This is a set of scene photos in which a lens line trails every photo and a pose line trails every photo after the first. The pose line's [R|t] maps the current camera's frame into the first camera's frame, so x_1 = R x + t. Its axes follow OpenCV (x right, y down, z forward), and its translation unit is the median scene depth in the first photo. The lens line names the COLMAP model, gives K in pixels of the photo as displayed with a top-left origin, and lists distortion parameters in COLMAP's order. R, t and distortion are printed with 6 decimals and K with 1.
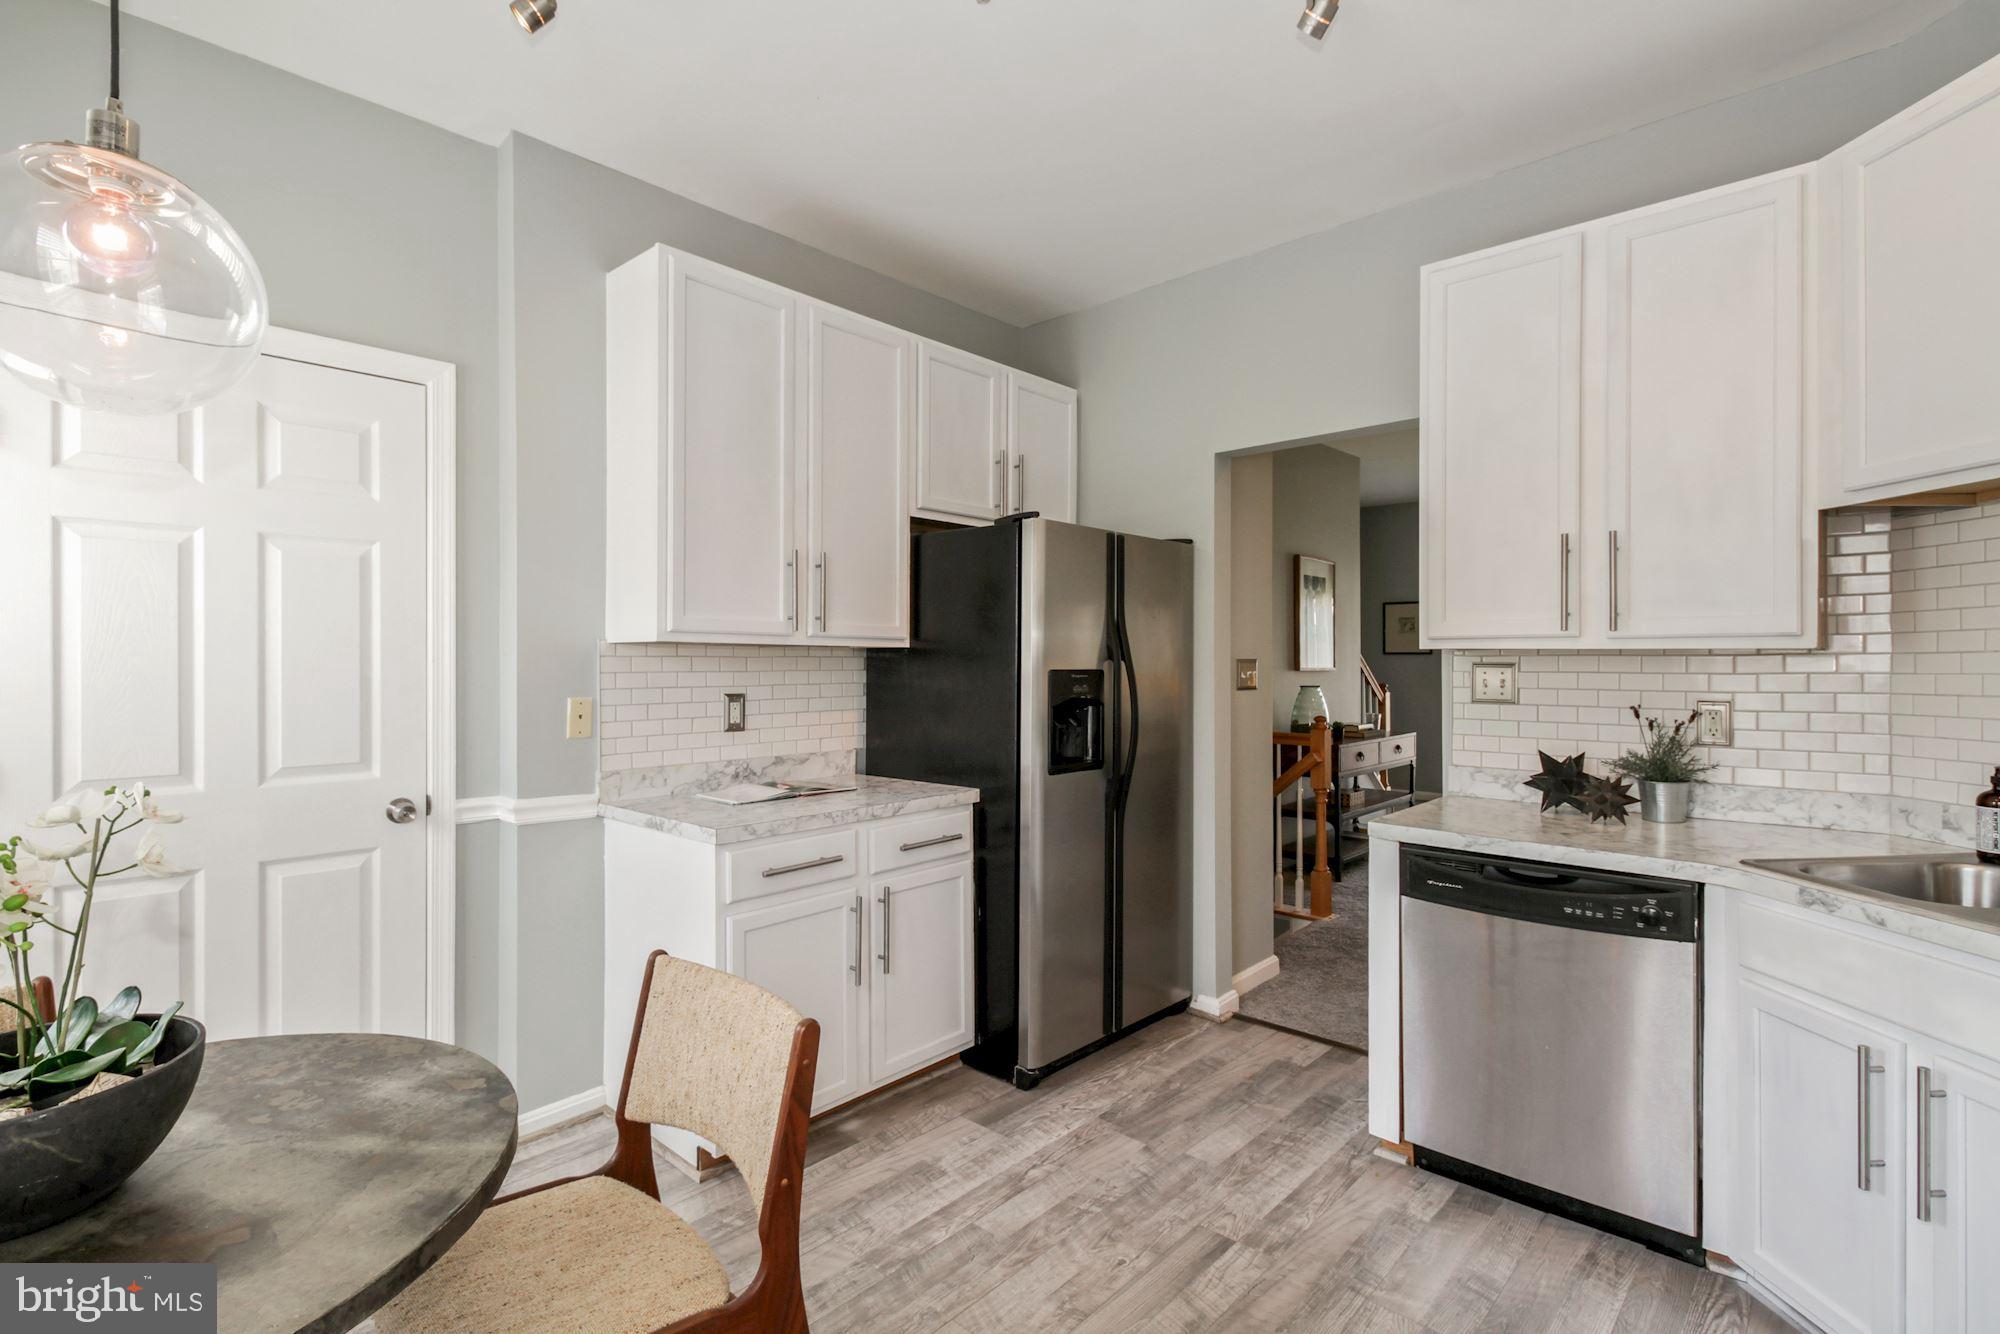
lens RADIAL K [[951.6, 0, 991.7], [0, 951.6, 663.7], [0, 0, 1]] dist [0.001976, 0.000318]
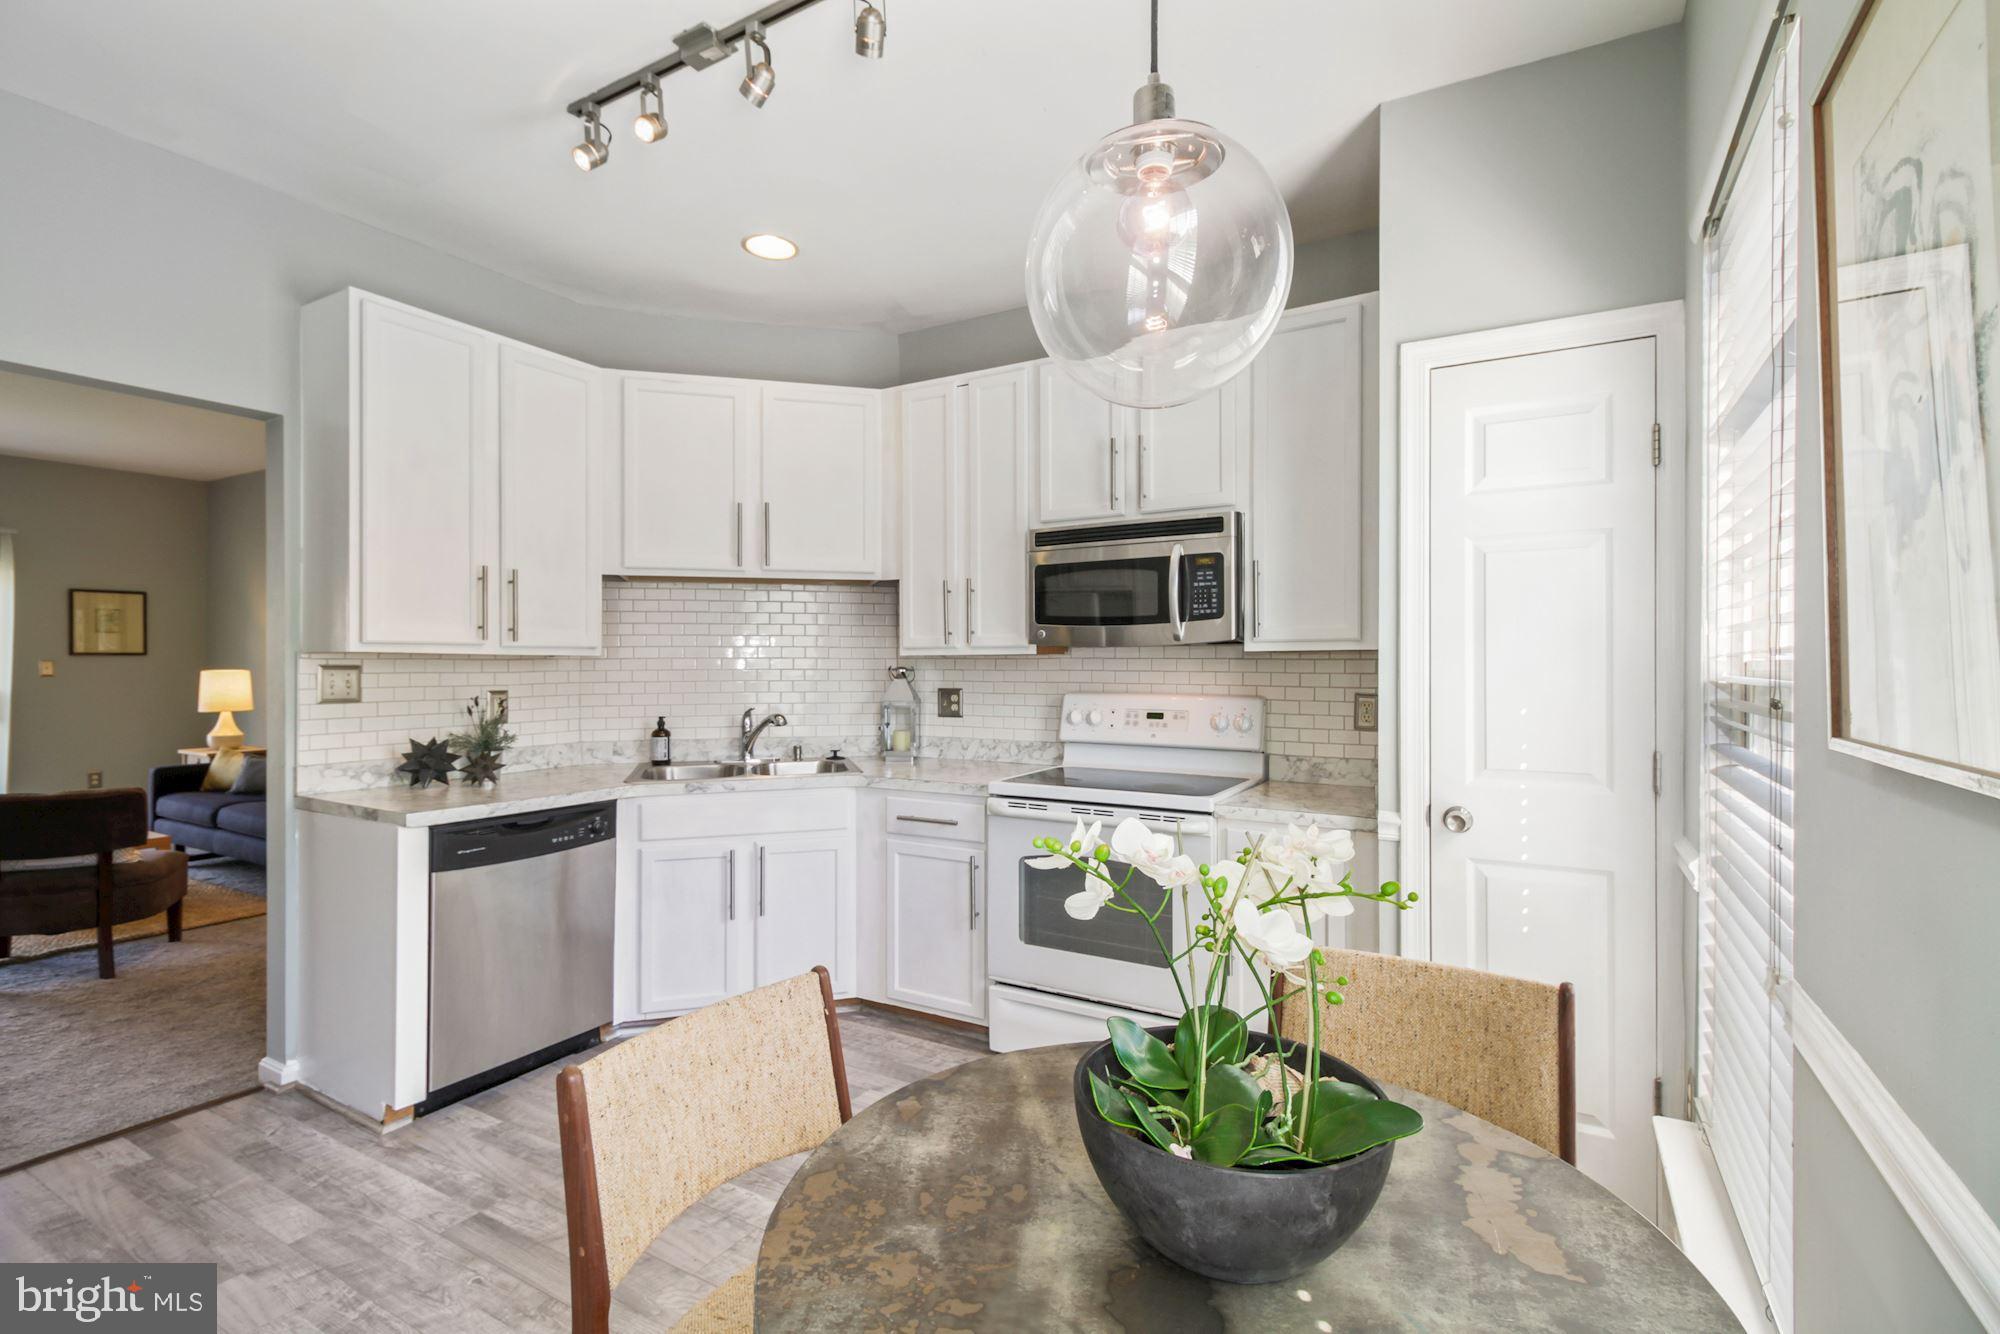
lens RADIAL K [[916.5, 0, 1000.1], [0, 916.5, 658.7], [0, 0, 1]] dist [-0.000695, -0.000282]
pose [[-0.220594, 0.006418, 0.975345, -0.821074], [0.006299, 0.999967, -0.005156, 0.001745], [-0.975345, 0.005006, -0.220628, 0.625433]]
